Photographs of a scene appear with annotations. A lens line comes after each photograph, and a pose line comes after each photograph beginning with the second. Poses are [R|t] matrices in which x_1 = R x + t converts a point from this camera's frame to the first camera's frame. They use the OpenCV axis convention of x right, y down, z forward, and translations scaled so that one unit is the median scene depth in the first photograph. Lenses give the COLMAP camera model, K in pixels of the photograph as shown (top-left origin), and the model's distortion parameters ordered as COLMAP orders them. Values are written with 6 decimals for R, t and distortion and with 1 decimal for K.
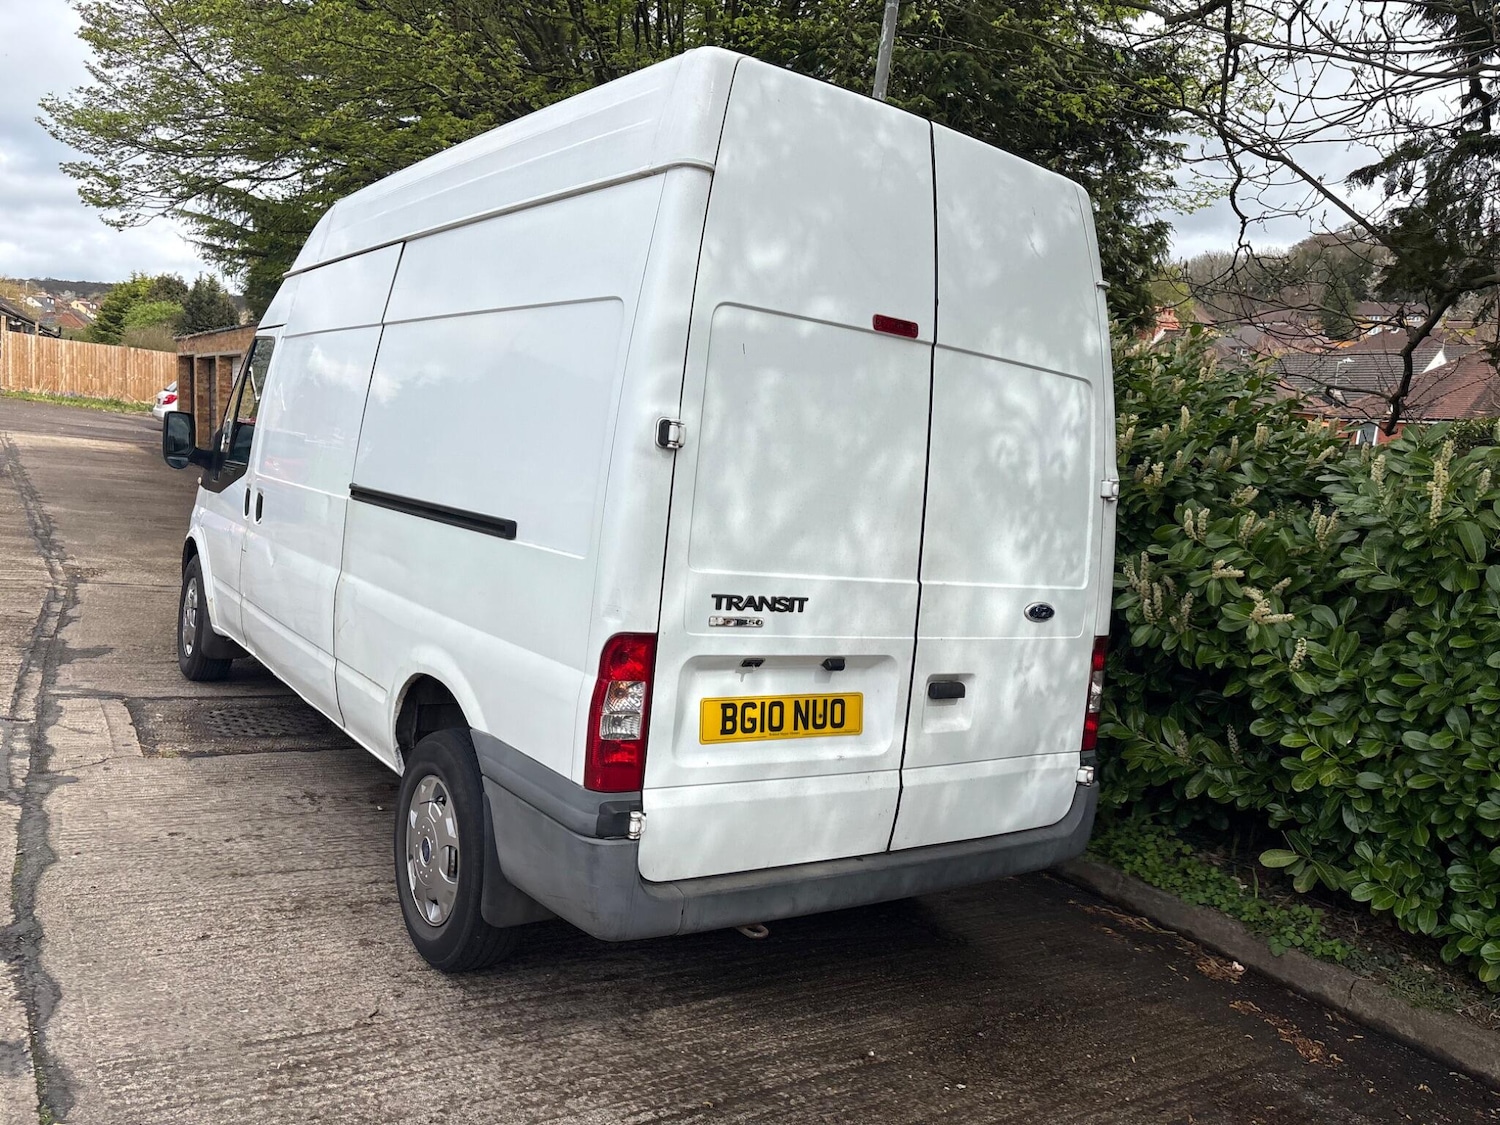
lens RADIAL K [[1124.7, 0, 763.2], [0, 1124.7, 574.5], [0, 0, 1]] dist [0.058118, -0.058132]
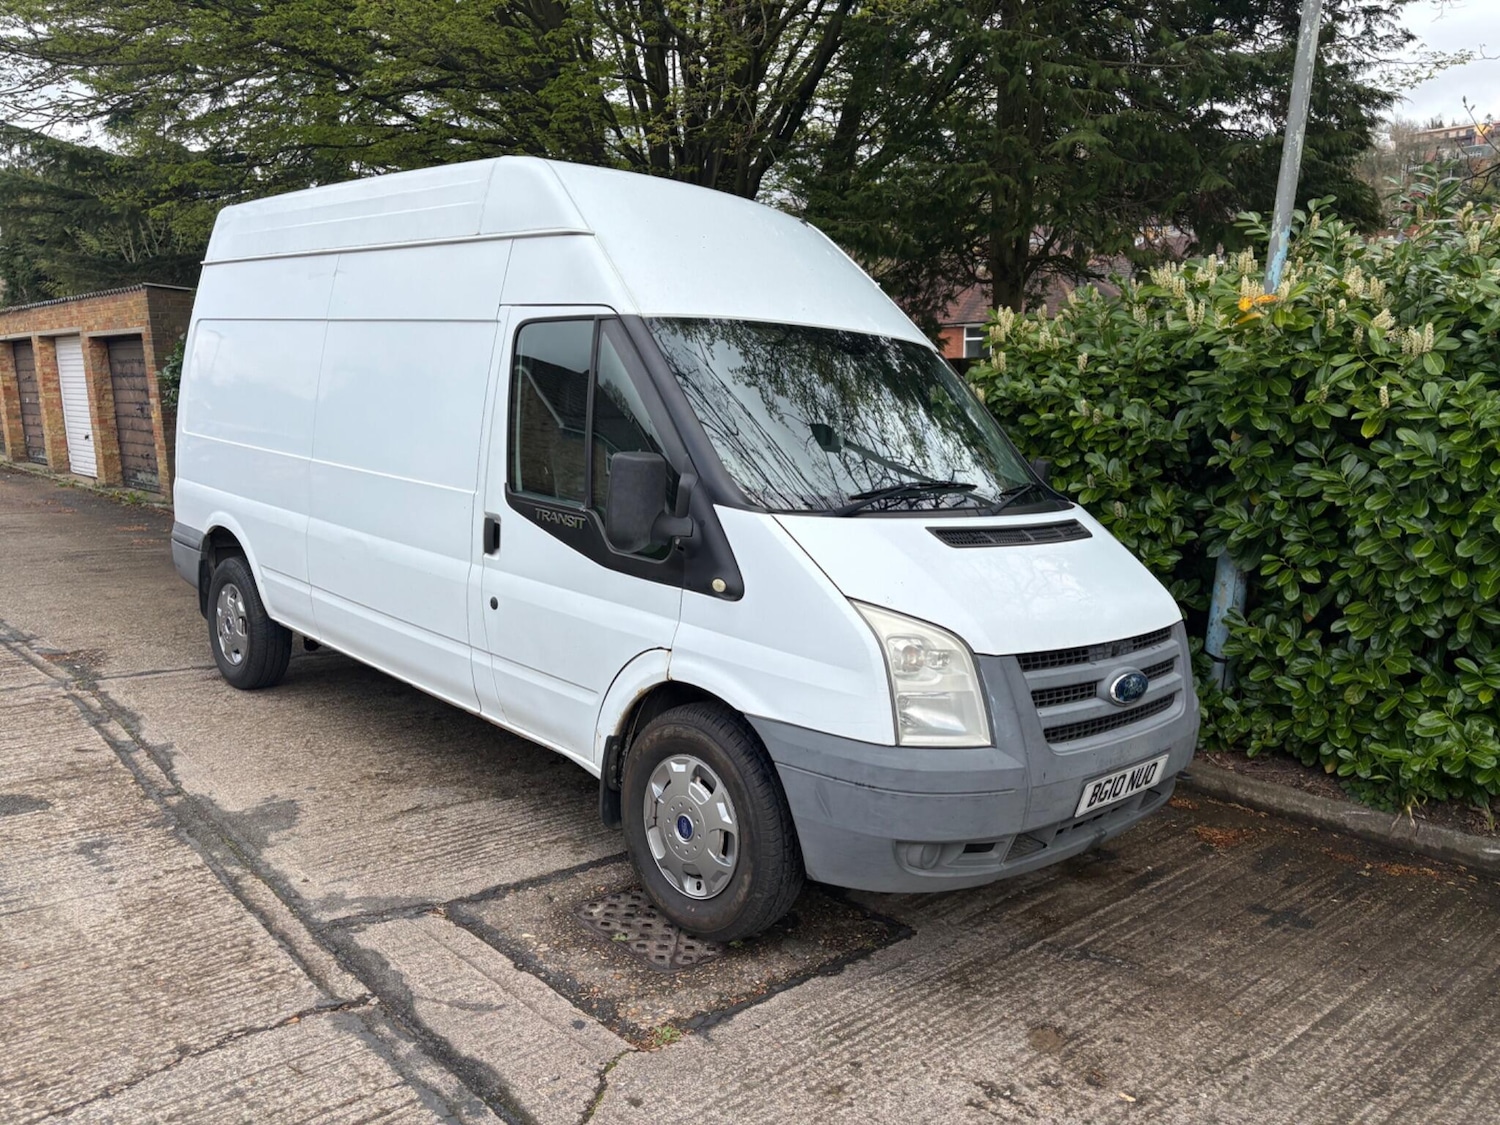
lens RADIAL K [[1124.7, 0, 754.6], [0, 1124.7, 571.4], [0, 0, 1]] dist [0.058118, -0.058132]
pose [[0.980166, -0.100438, 0.170840, -0.774561], [0.091805, 0.994103, 0.057724, -0.152423], [-0.175630, -0.040895, 0.983606, 0.596166]]
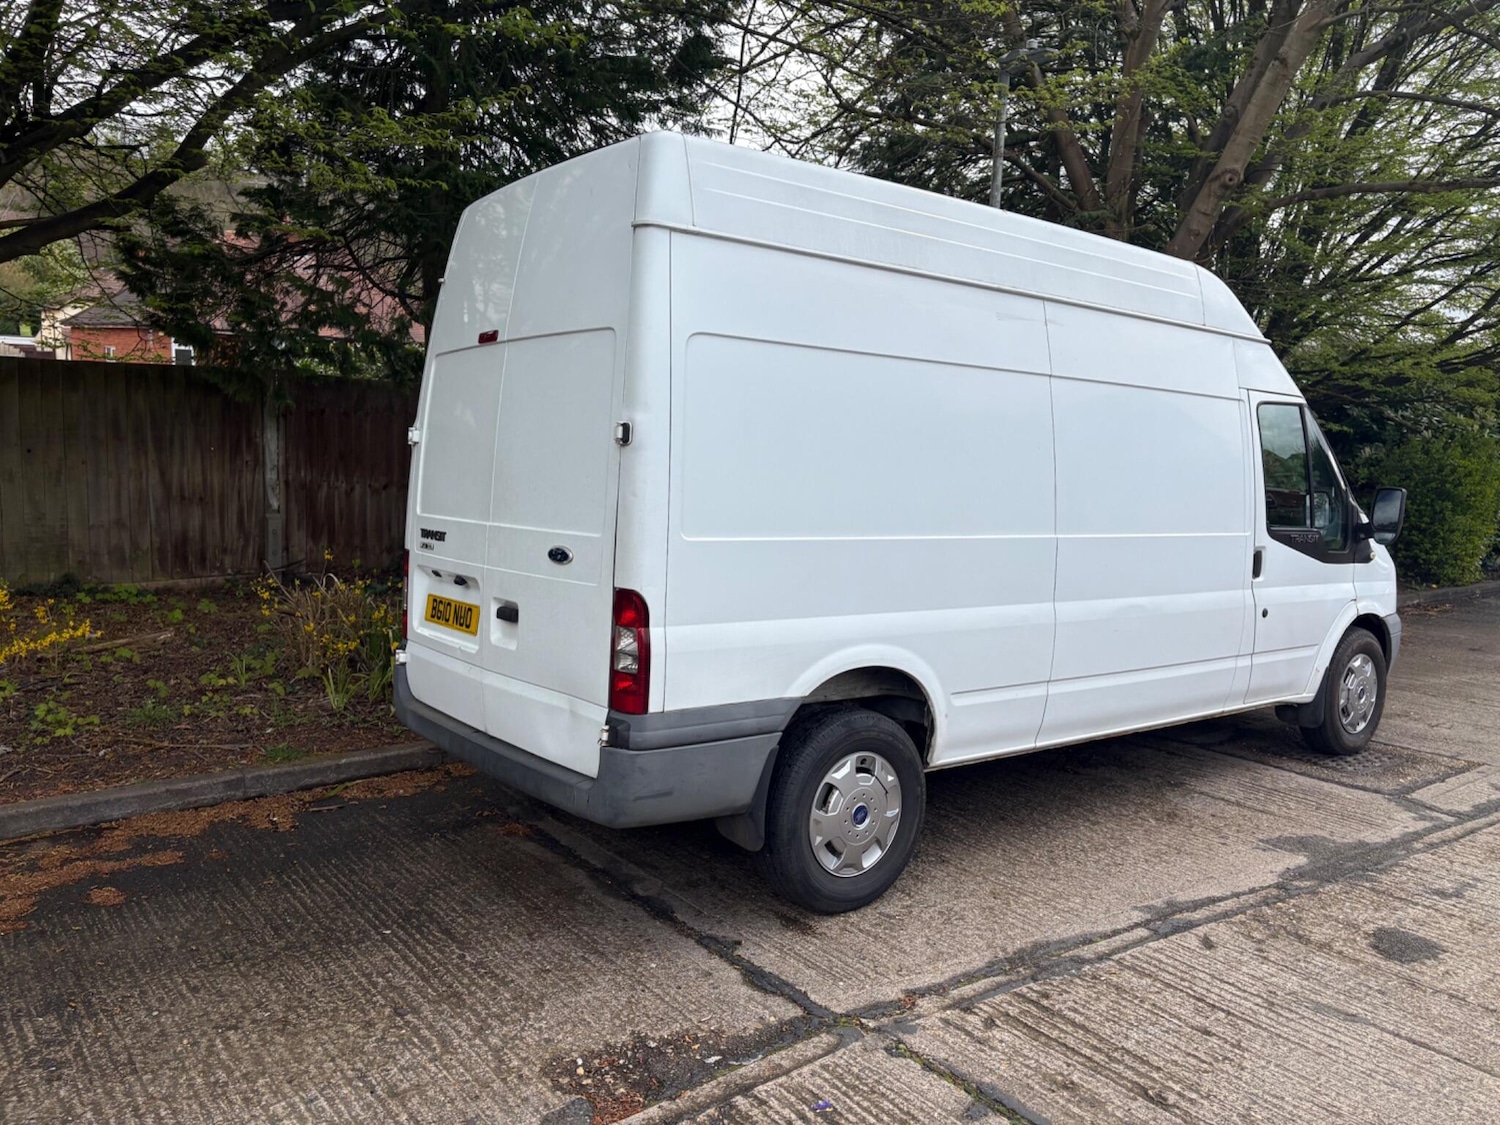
lens RADIAL K [[1124.7, 0, 786.2], [0, 1124.7, 562.2], [0, 0, 1]] dist [0.058118, -0.058132]
pose [[-0.079286, -0.225876, 0.970924, -2.267620], [0.071967, 0.970152, 0.231573, -0.547561], [-0.994251, 0.088235, -0.060664, 2.506358]]
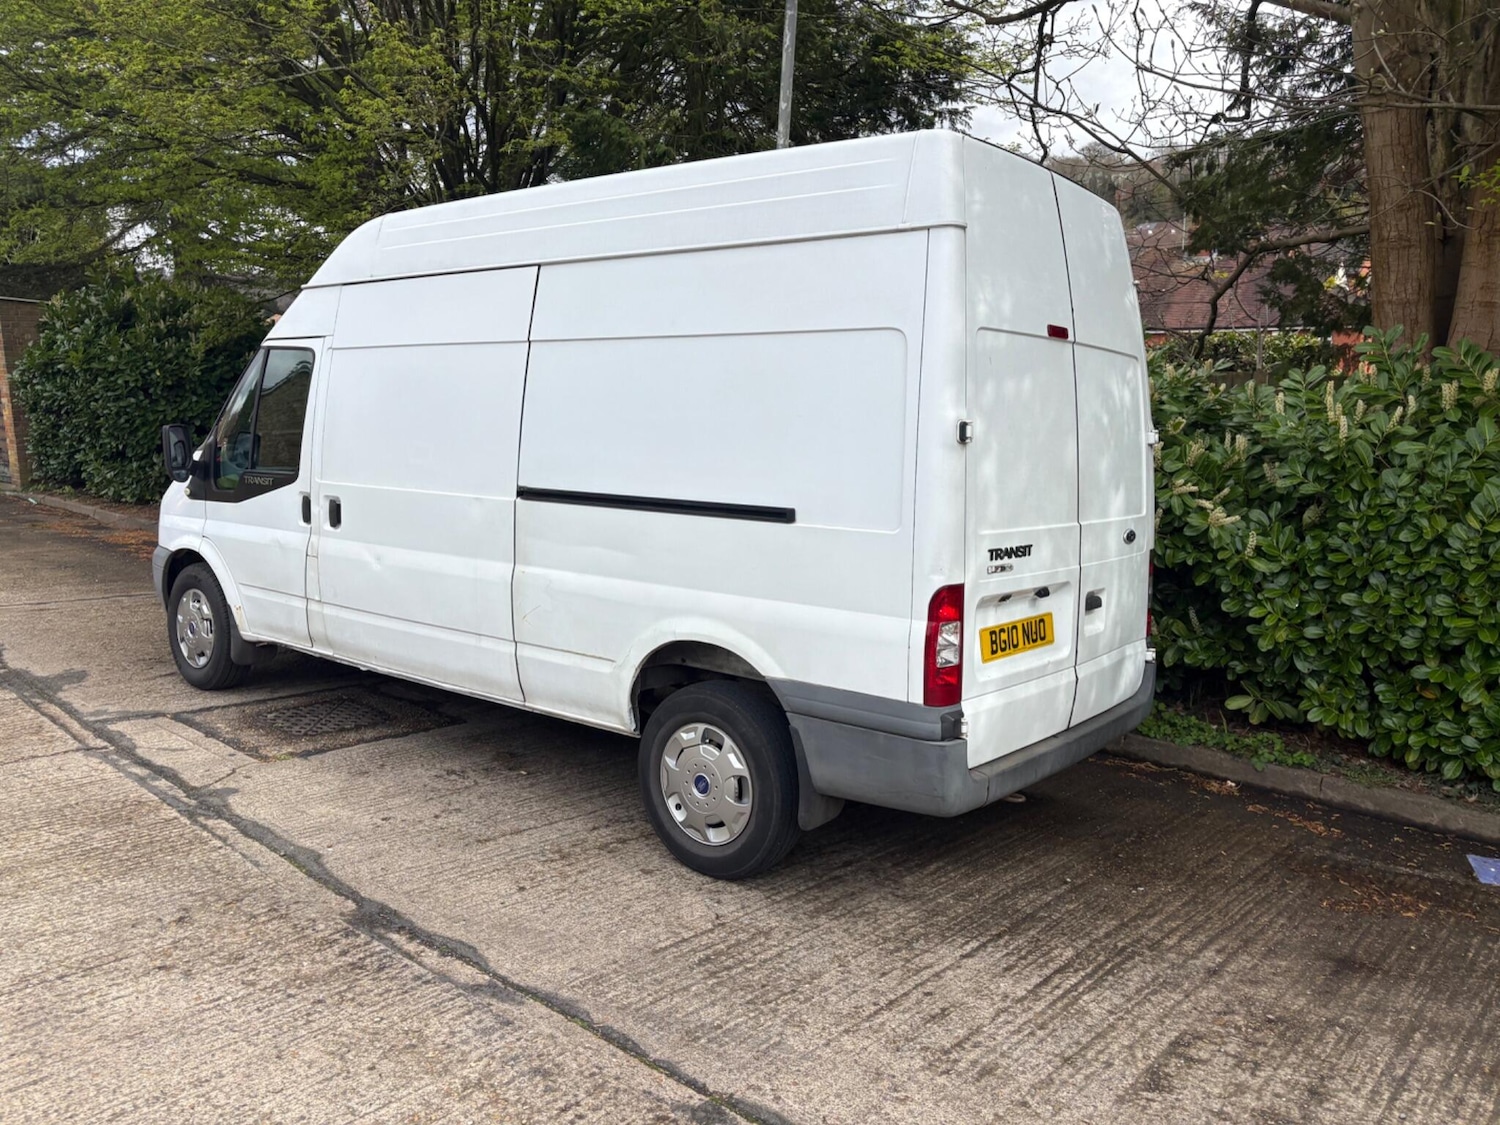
lens RADIAL K [[1124.7, 0, 741.1], [0, 1124.7, 556.2], [0, 0, 1]] dist [0.058118, -0.058132]
pose [[0.962548, -0.108558, 0.248427, -0.496255], [0.098406, 0.993736, 0.052962, -0.055294], [-0.252620, -0.026532, 0.967202, -0.156720]]
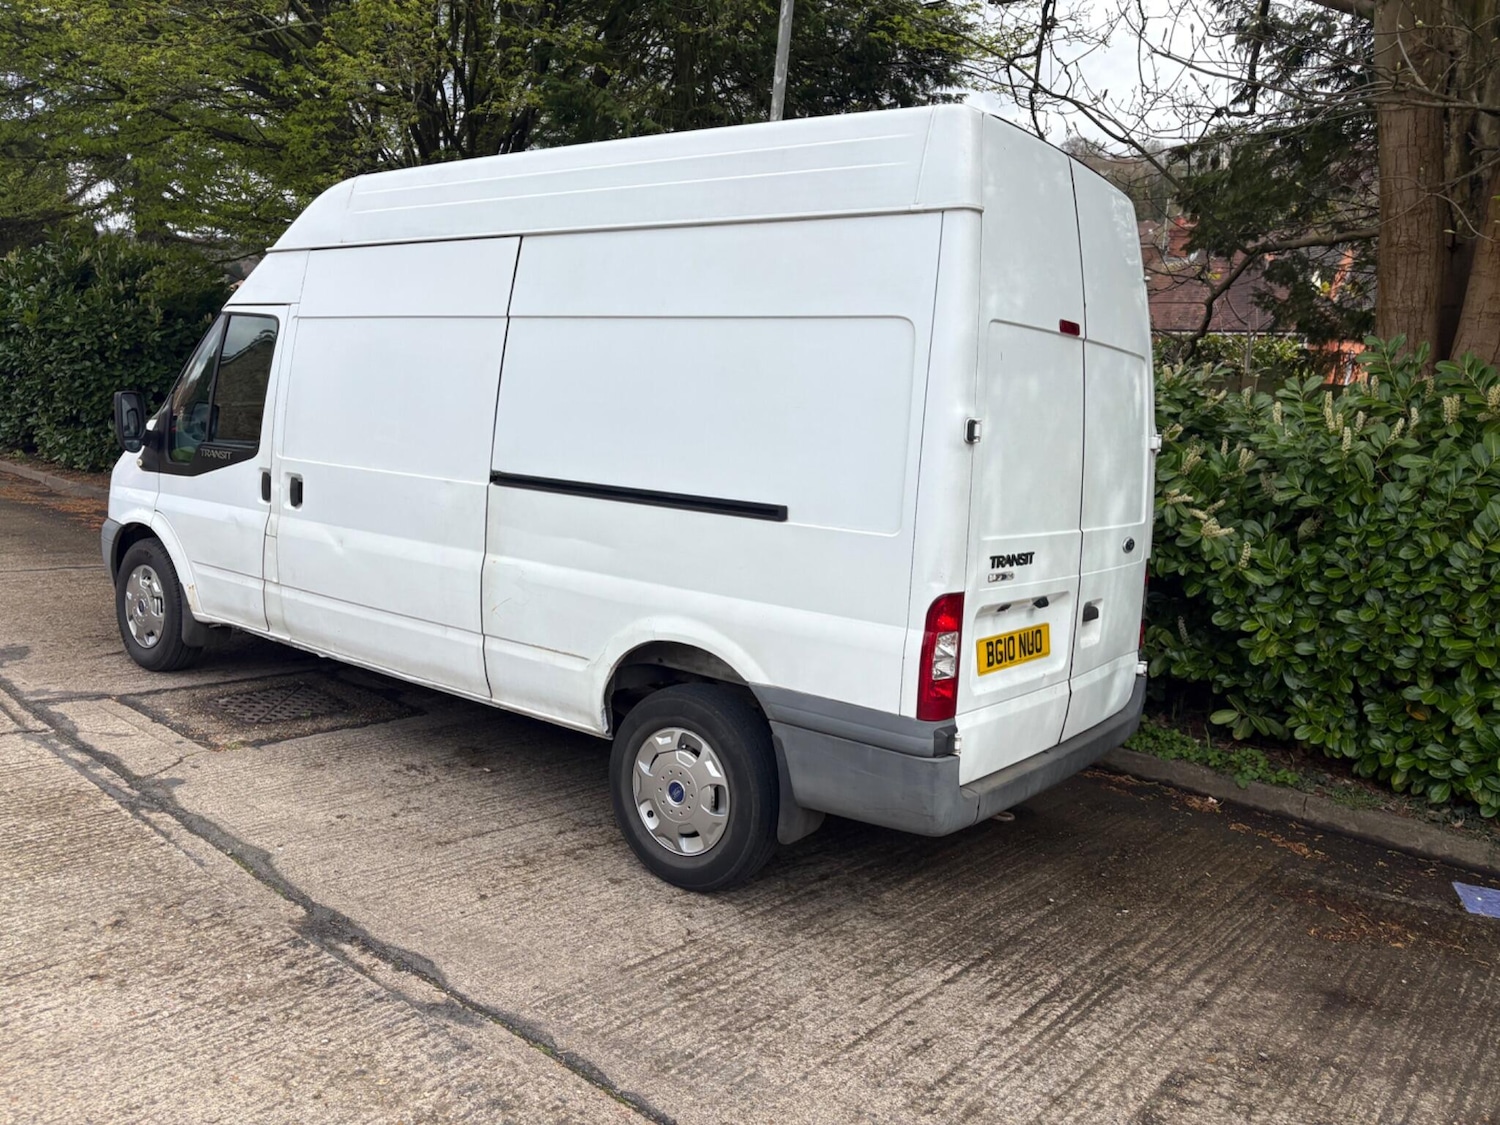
lens RADIAL K [[1124.7, 0, 737.0], [0, 1124.7, 577.5], [0, 0, 1]] dist [0.058118, -0.058132]
pose [[0.959122, -0.084717, 0.270015, -0.495658], [0.063941, 0.994340, 0.084847, -0.063459], [-0.275675, -0.064113, 0.959110, -0.095158]]
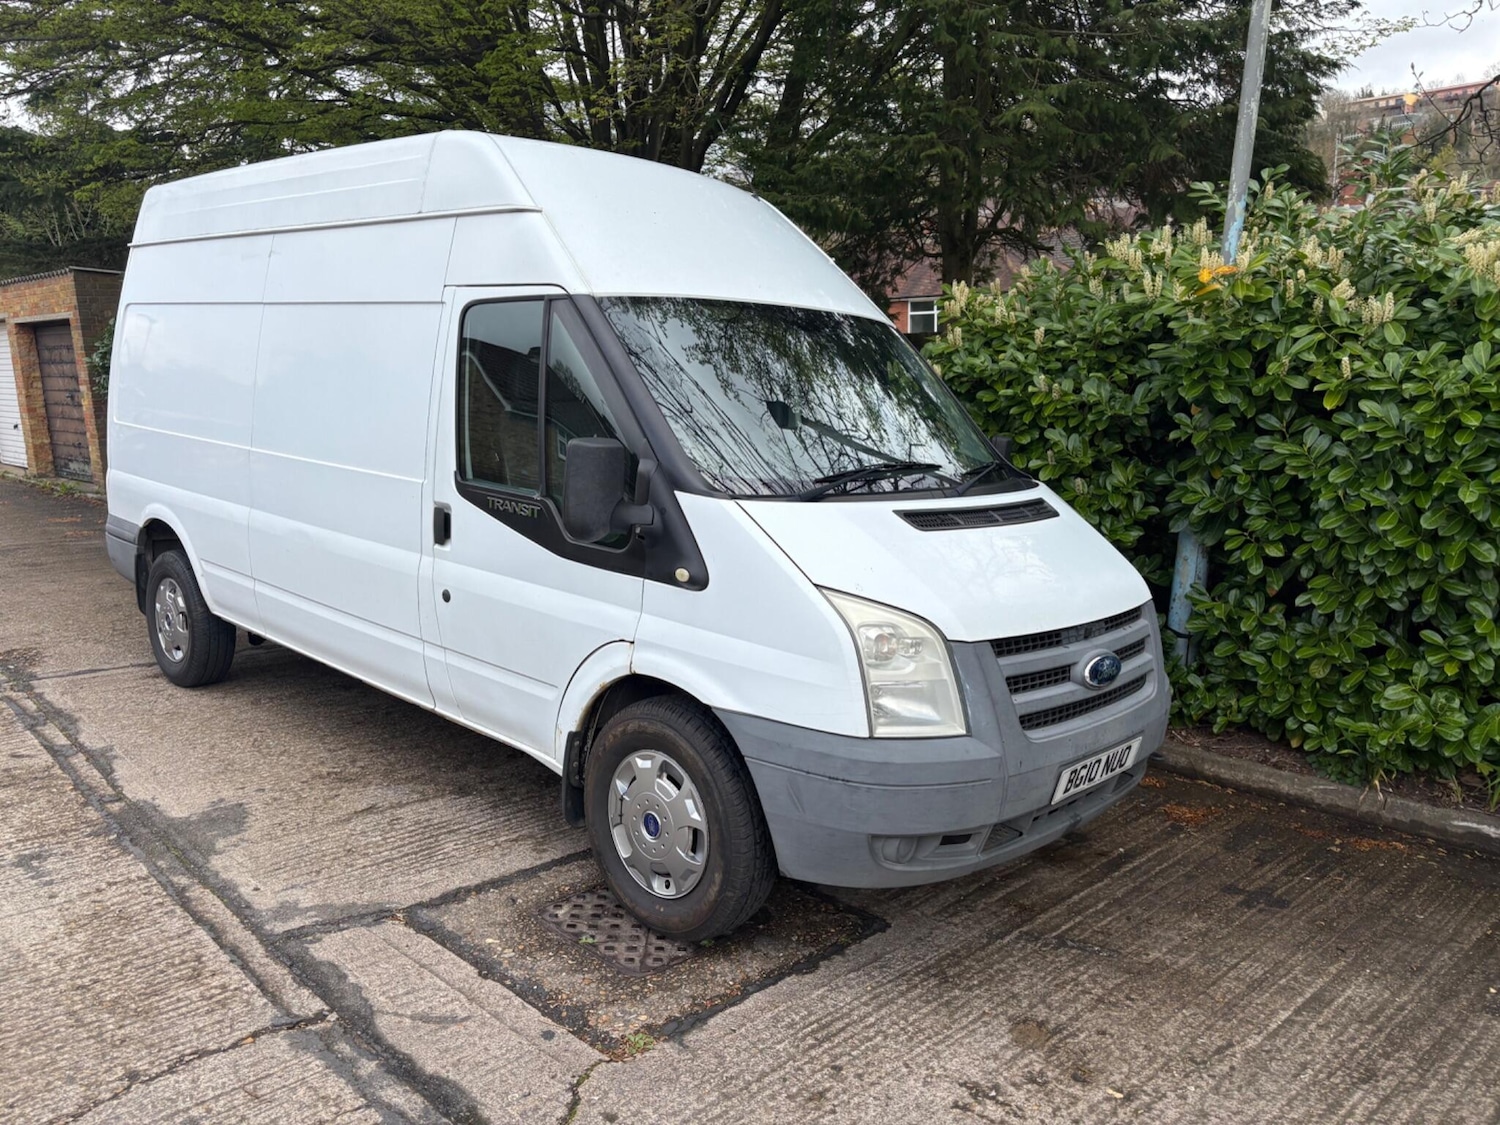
lens RADIAL K [[1124.7, 0, 734.7], [0, 1124.7, 562.2], [0, 0, 1]] dist [0.058118, -0.058132]
pose [[0.972462, -0.122316, 0.198384, -0.782112], [0.109750, 0.991261, 0.073190, -0.161383], [-0.205603, -0.049402, 0.977388, 0.628534]]
